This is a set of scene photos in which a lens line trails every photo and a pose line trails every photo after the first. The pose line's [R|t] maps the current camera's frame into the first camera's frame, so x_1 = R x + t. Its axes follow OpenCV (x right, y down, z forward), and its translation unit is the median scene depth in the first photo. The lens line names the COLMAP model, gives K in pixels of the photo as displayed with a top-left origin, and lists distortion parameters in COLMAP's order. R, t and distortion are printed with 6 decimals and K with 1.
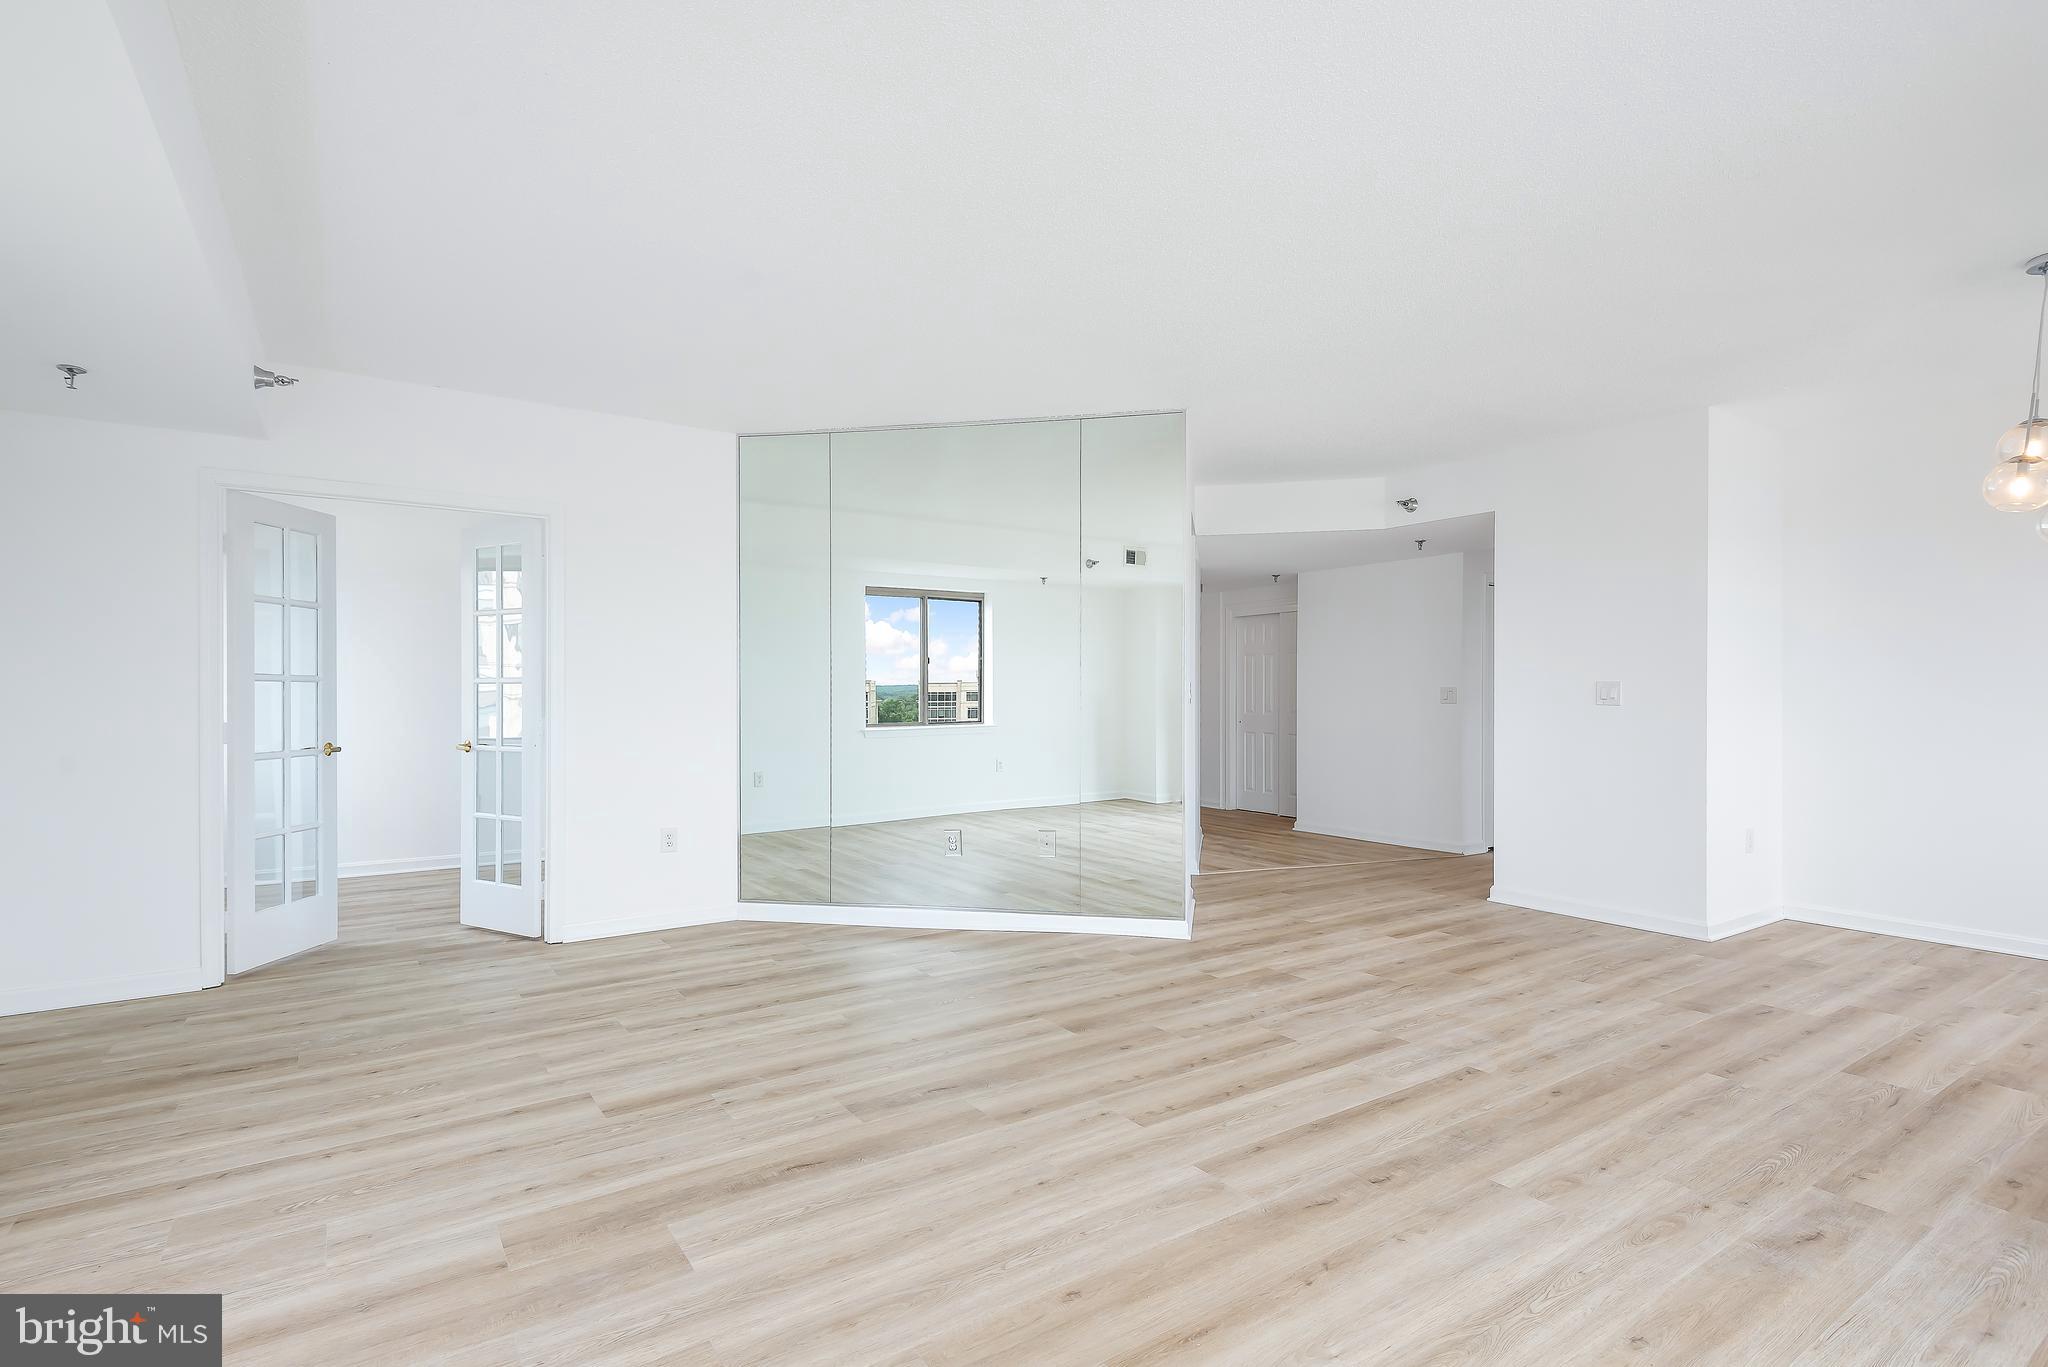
lens RADIAL K [[930.5, 0, 1023.6], [0, 930.5, 688.6], [0, 0, 1]] dist [0.009656, 0.000306]
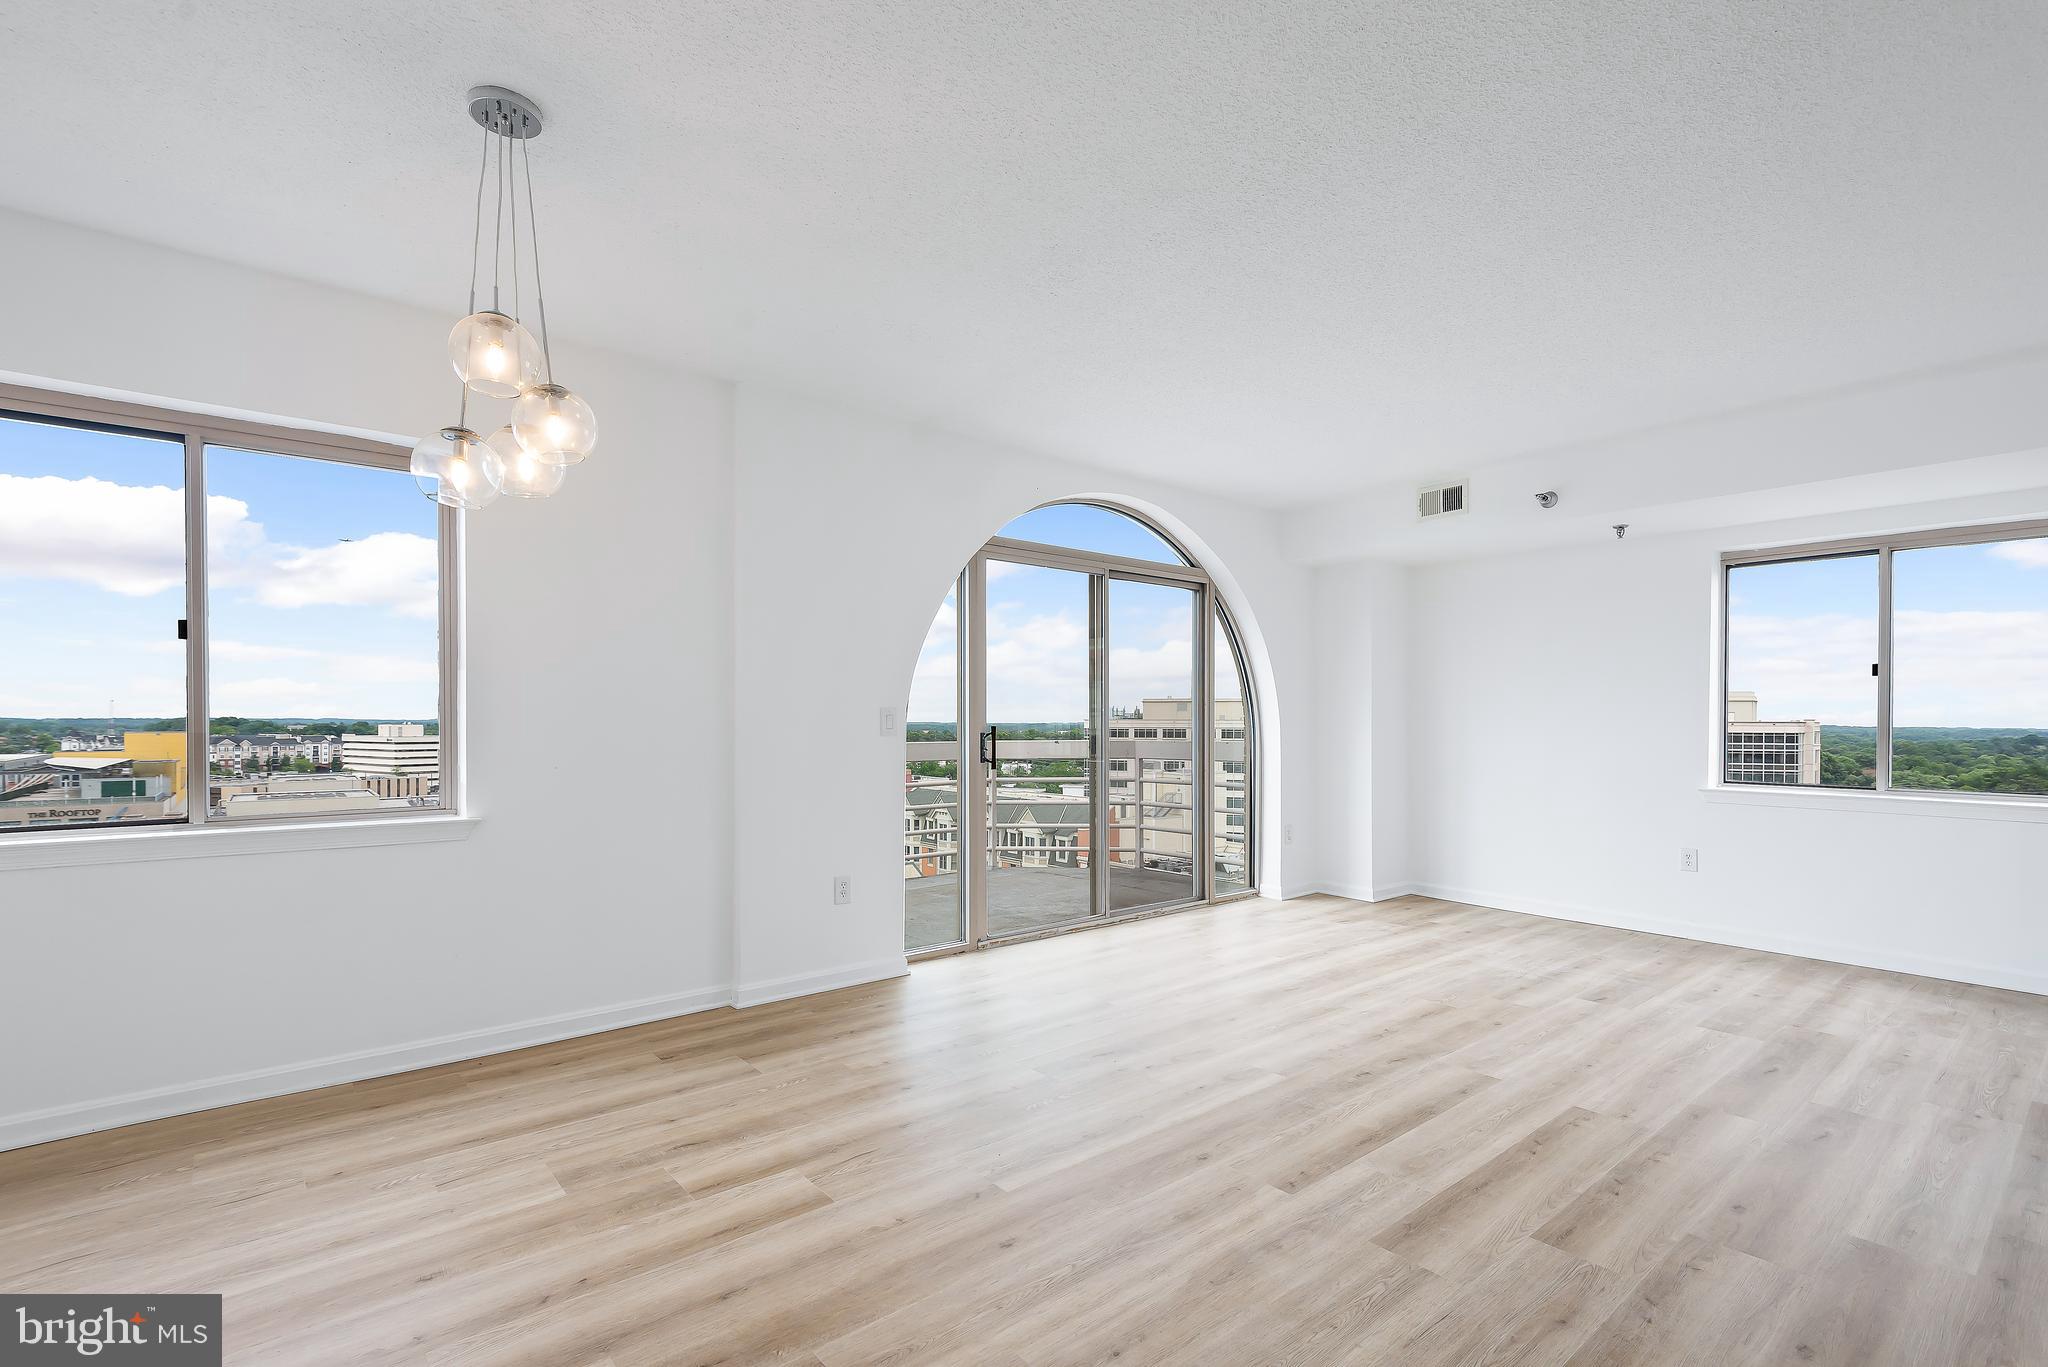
lens RADIAL K [[930.5, 0, 1022.7], [0, 930.5, 691.9], [0, 0, 1]] dist [0.009656, 0.000306]
pose [[-0.992347, -0.012951, -0.122801, 0.925539], [-0.009706, 0.999589, -0.026982, 0.007328], [0.123100, -0.025584, -0.992064, 2.031439]]
